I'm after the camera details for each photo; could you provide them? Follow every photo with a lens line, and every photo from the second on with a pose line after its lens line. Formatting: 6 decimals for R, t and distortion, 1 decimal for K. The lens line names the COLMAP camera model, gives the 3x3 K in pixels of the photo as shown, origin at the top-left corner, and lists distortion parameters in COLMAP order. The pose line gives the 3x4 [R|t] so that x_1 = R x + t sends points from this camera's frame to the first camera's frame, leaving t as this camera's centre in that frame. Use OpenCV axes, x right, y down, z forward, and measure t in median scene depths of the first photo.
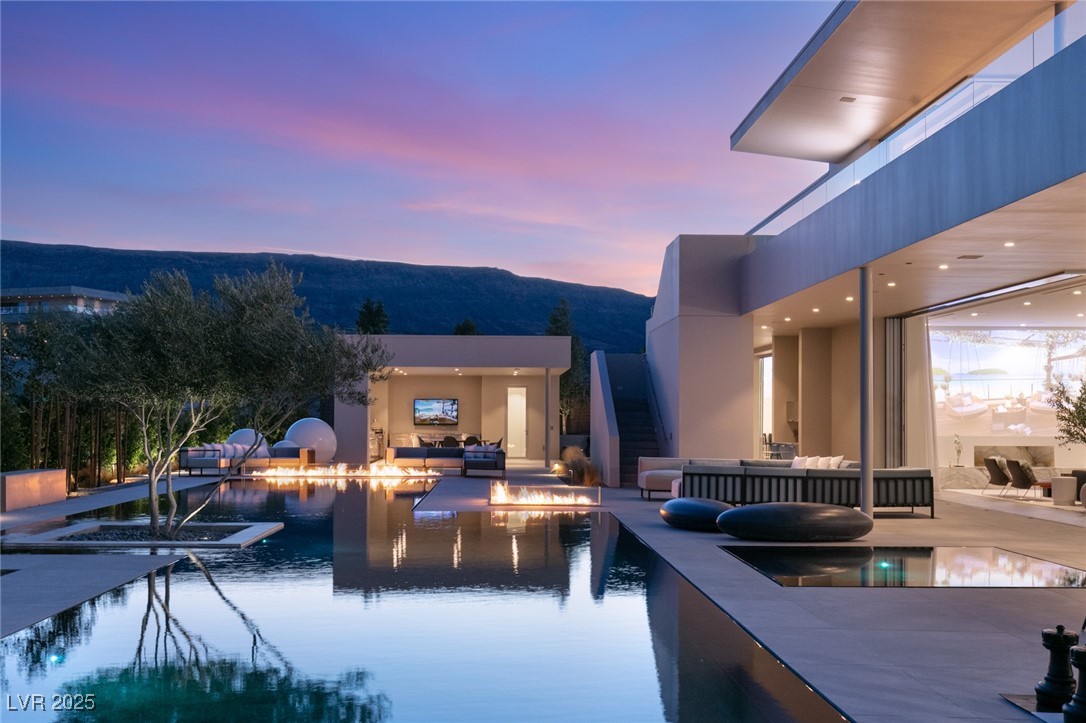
lens RADIAL K [[1111.6, 0, 537.6], [0, 1111.6, 366.7], [0, 0, 1]] dist [-0.002727, 0.000000]
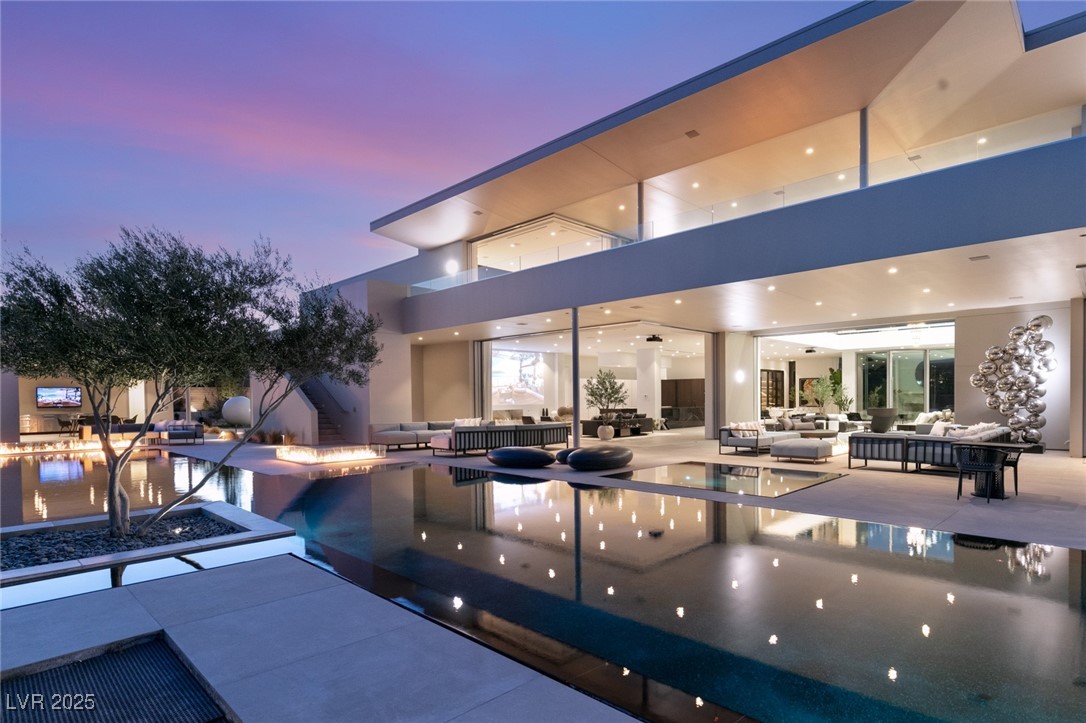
lens RADIAL K [[557.4, 0, 526.5], [0, 557.4, 399.8], [0, 0, 1]] dist [0.004601, 0.000310]
pose [[0.729578, -0.015733, 0.683717, -0.225027], [-0.017324, 0.998989, 0.041474, 0.011581], [-0.683678, -0.042103, 0.728568, 0.252545]]
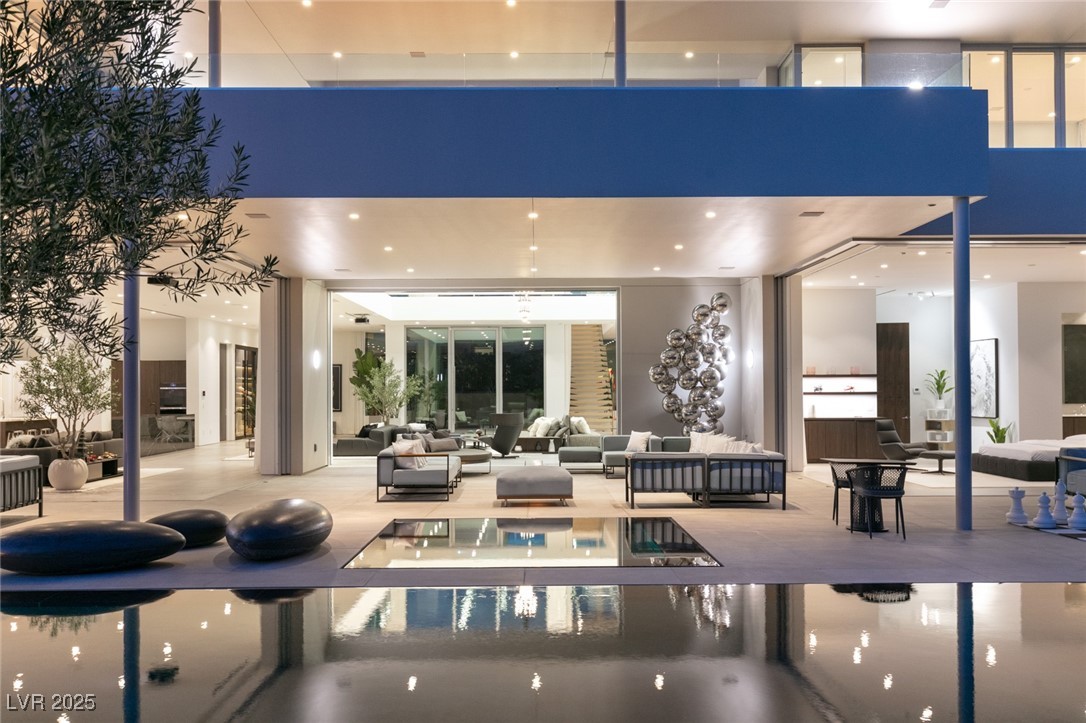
lens RADIAL K [[994.8, 0, 542.9], [0, 994.8, 366.4], [0, 0, 1]] dist [0.018344, 0.000000]
pose [[0.019596, 0.015893, 0.999682, -0.248964], [-0.038943, 0.999127, -0.015121, 0.016455], [-0.999049, -0.038635, 0.020198, 0.431503]]
